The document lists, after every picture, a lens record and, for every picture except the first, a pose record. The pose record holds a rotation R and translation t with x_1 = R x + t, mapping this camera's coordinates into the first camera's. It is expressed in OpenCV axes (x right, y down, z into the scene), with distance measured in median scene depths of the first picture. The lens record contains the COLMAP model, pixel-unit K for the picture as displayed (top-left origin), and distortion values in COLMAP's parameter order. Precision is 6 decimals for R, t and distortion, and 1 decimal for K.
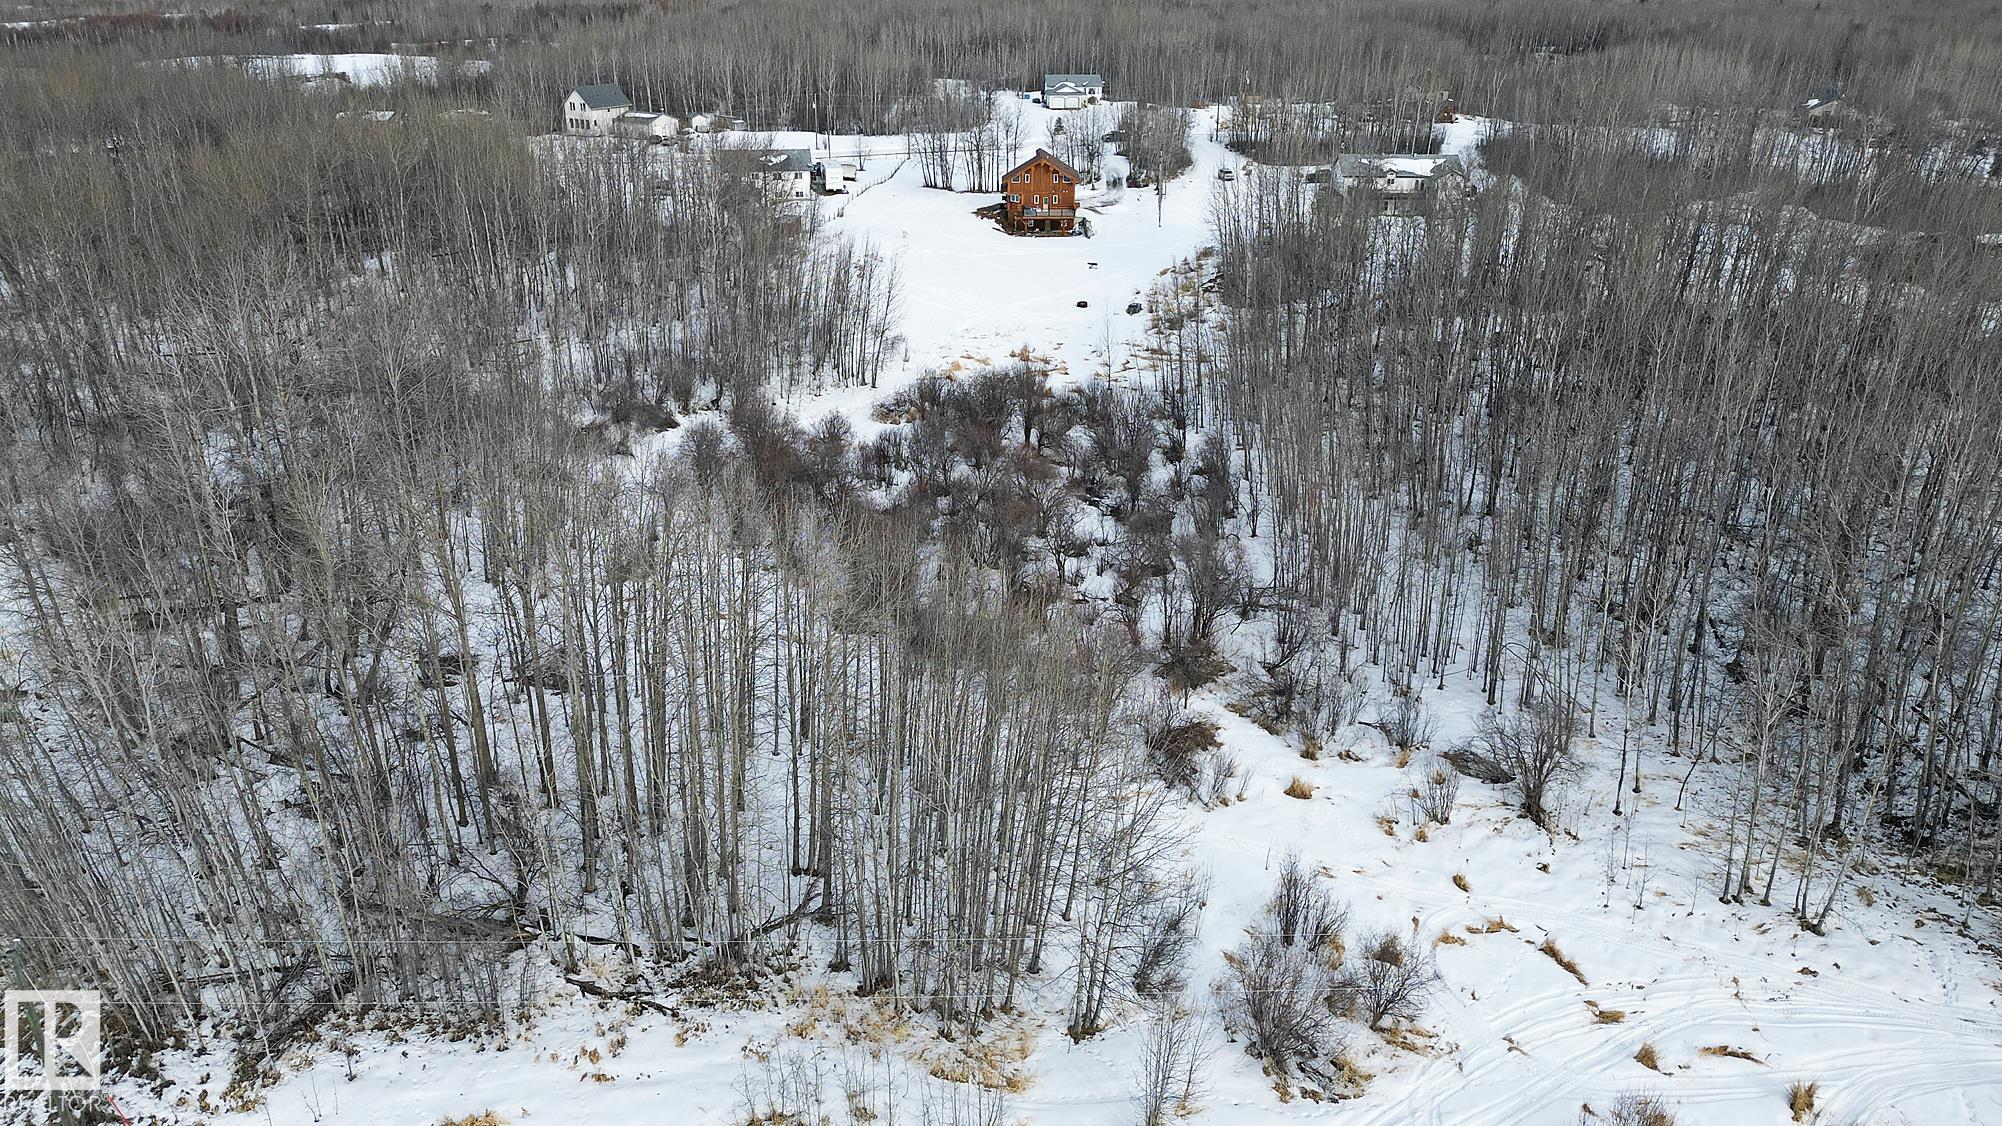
lens RADIAL K [[1401.2, 0, 1001.0], [0, 1401.2, 563.0], [0, 0, 1]] dist [0.092285, -0.082053]
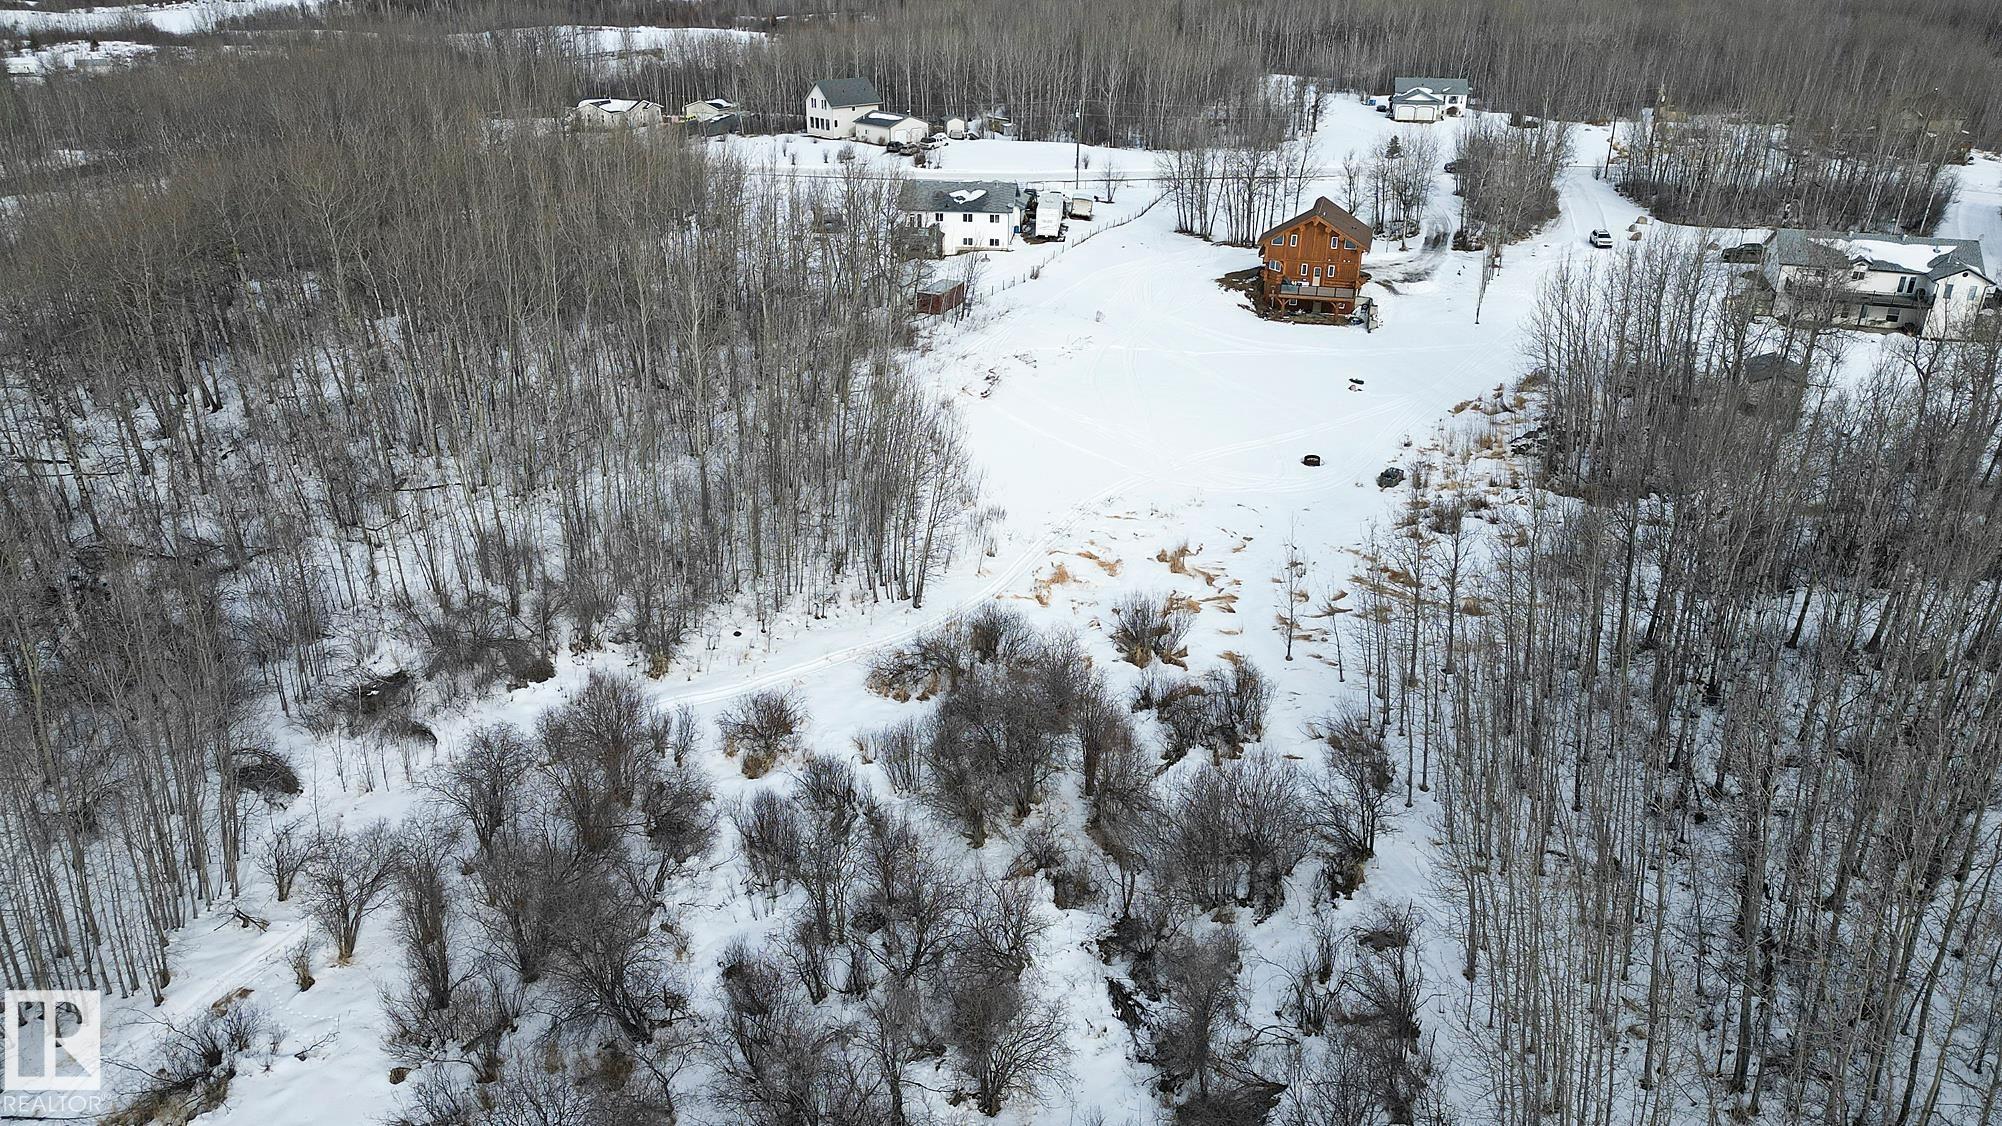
lens RADIAL K [[1401.2, 0, 1001.0], [0, 1401.2, 563.0], [0, 0, 1]] dist [0.092285, -0.082053]
pose [[0.964070, 0.118426, -0.237790, 0.059652], [-0.114354, 0.992960, 0.030894, -0.103475], [0.239774, -0.002592, 0.970825, 0.236510]]
